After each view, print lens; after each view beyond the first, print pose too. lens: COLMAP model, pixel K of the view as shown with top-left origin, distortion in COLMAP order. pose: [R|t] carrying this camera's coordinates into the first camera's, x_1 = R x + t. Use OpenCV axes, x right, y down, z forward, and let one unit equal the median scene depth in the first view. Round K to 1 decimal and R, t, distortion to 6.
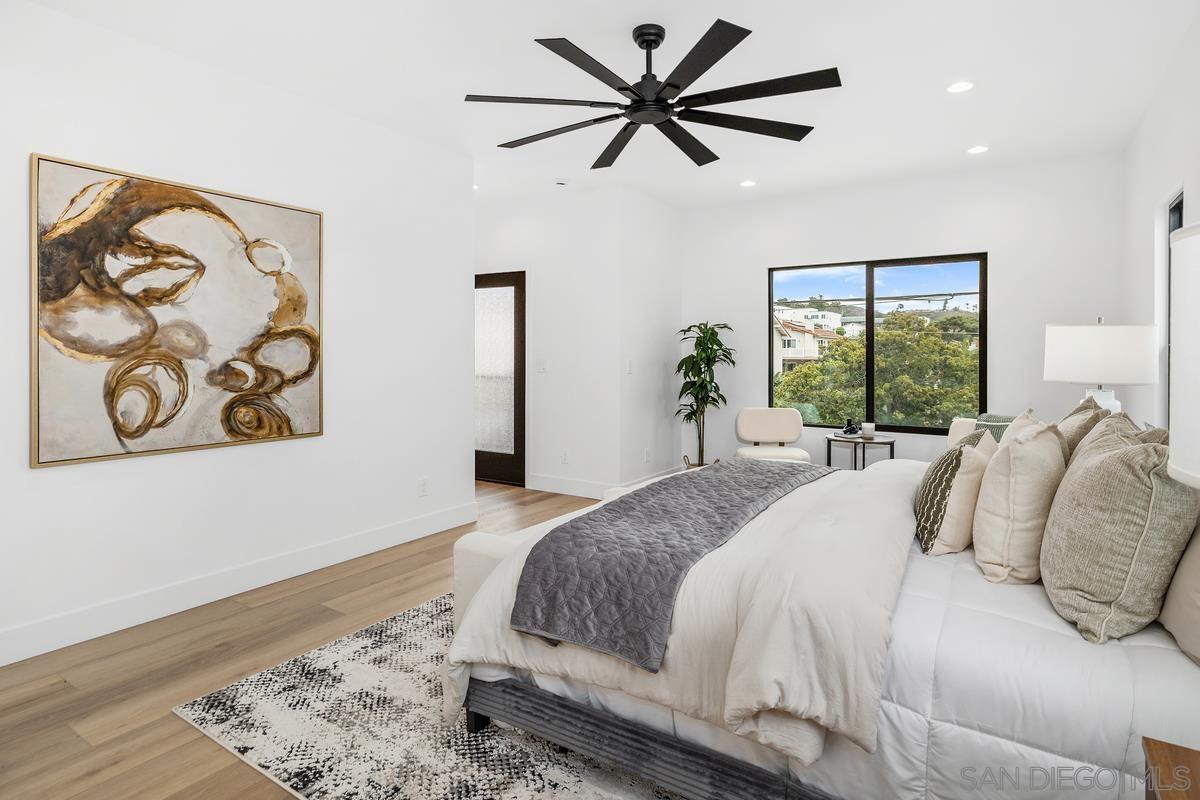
lens RADIAL K [[640.1, 0, 595.9], [0, 640.1, 347.8], [0, 0, 1]] dist [-0.000060, 0.000636]
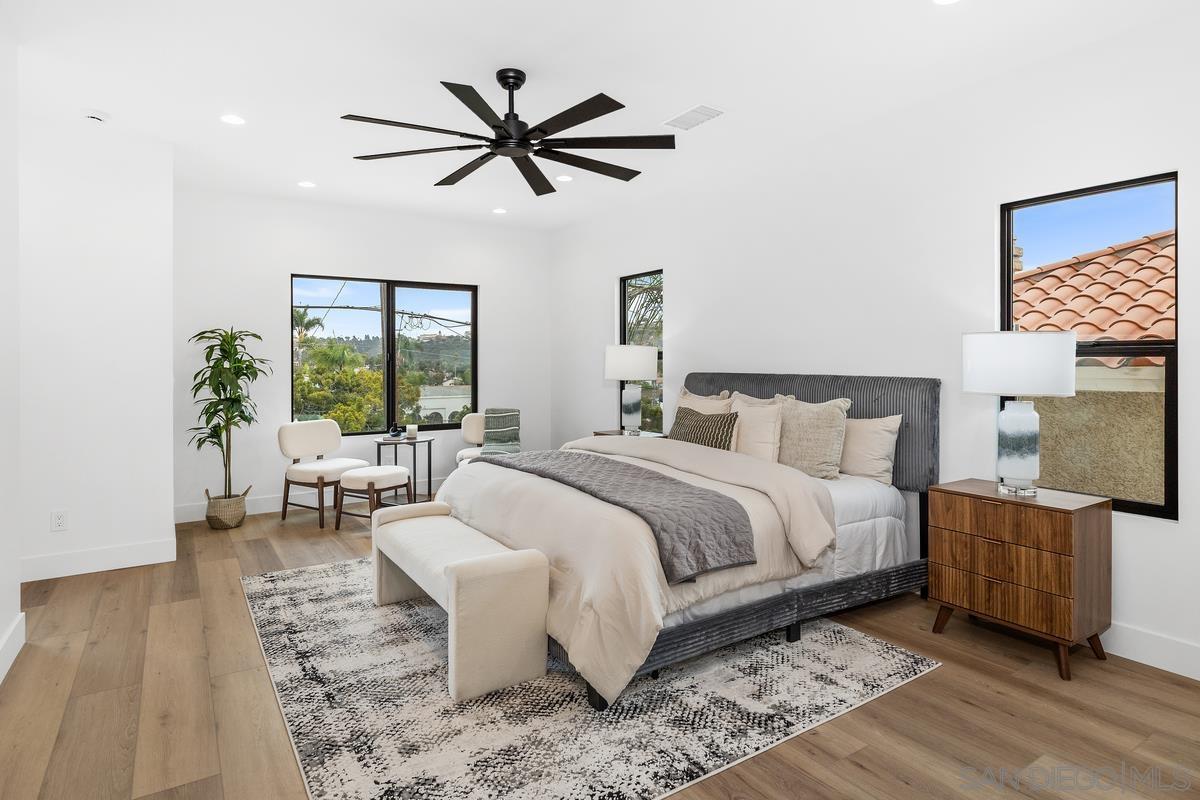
lens RADIAL K [[655.9, 0, 606.3], [0, 655.9, 355.1], [0, 0, 1]] dist [-0.006681, -0.001400]
pose [[0.384263, 0.004415, 0.923213, -0.900288], [-0.000246, 0.999989, -0.004679, -0.001394], [-0.923224, 0.001571, 0.384260, 0.412022]]
